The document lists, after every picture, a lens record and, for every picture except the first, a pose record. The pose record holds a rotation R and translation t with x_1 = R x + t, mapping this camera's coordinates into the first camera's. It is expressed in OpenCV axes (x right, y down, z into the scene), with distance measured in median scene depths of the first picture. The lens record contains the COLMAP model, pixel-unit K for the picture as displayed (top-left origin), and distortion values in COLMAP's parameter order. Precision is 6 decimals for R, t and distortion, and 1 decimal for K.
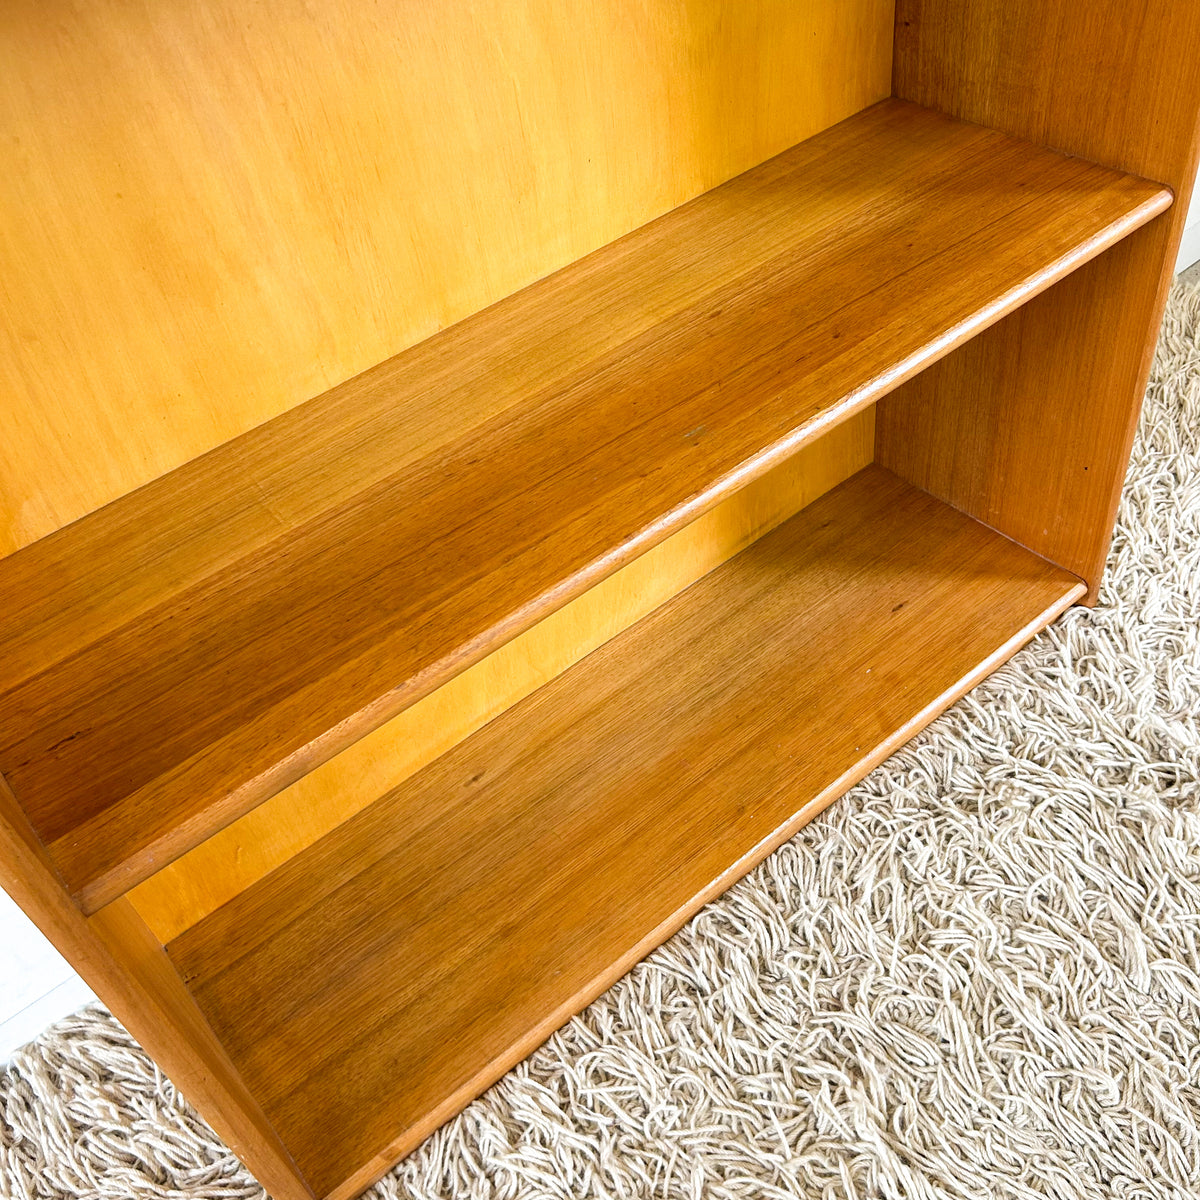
lens RADIAL K [[1200.5, 0, 606.4], [0, 1200.5, 598.7], [0, 0, 1]] dist [0.078082, -0.176463]
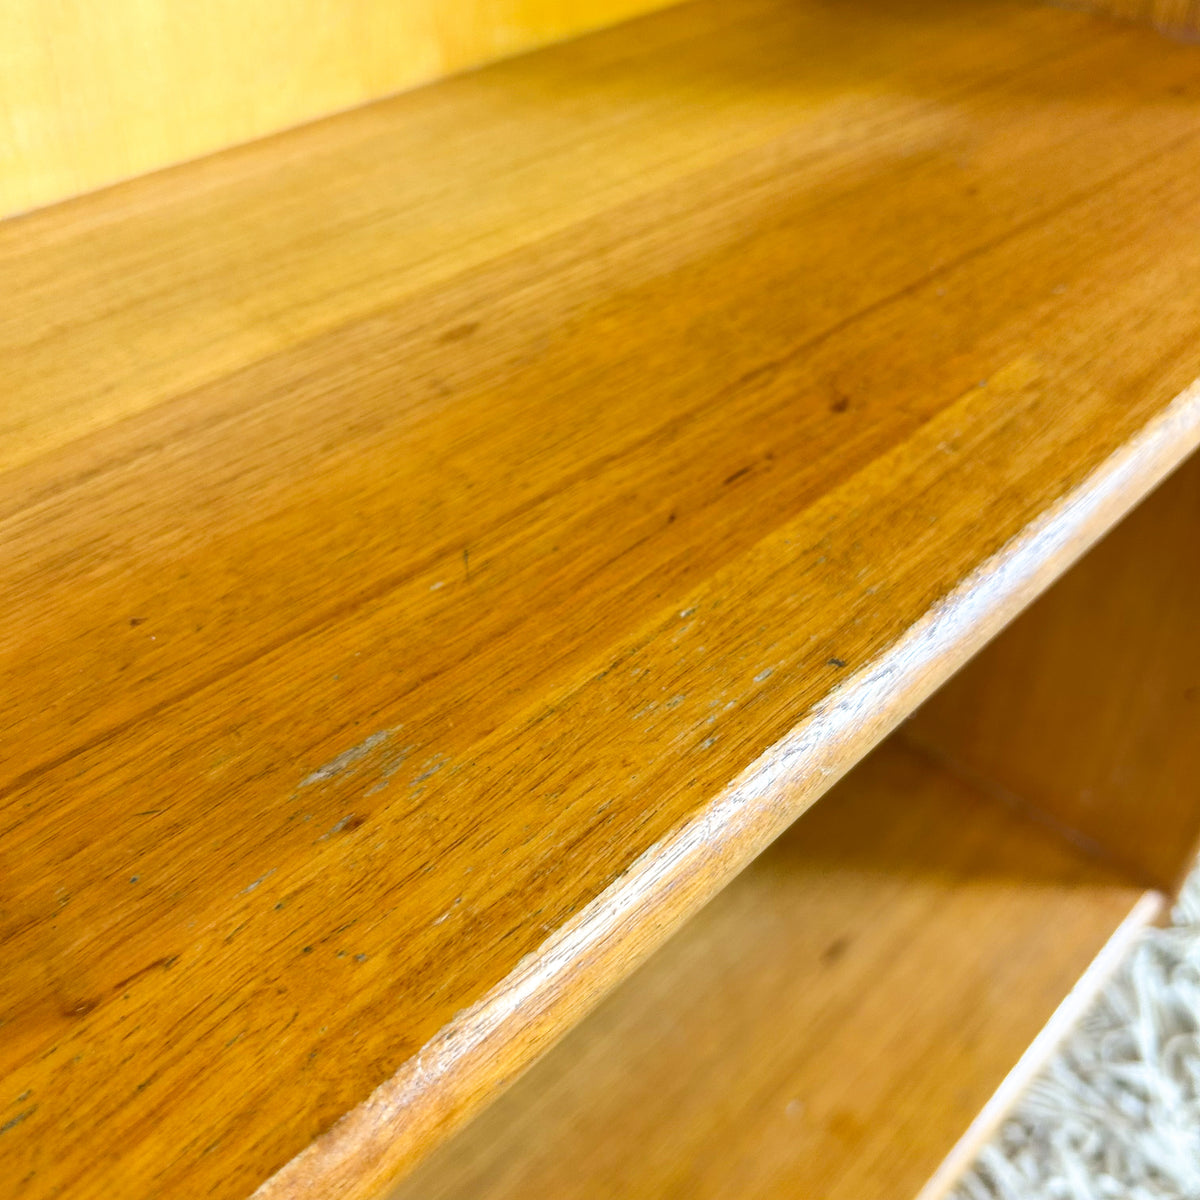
lens RADIAL K [[1223.8, 0, 605.3], [0, 1223.8, 607.6], [0, 0, 1]] dist [0.153490, -0.405657]
pose [[0.984807, 0.007128, 0.173505, 0.060086], [0.007879, 0.996294, -0.085647, -0.110879], [-0.173473, 0.085713, 0.981102, 0.561947]]
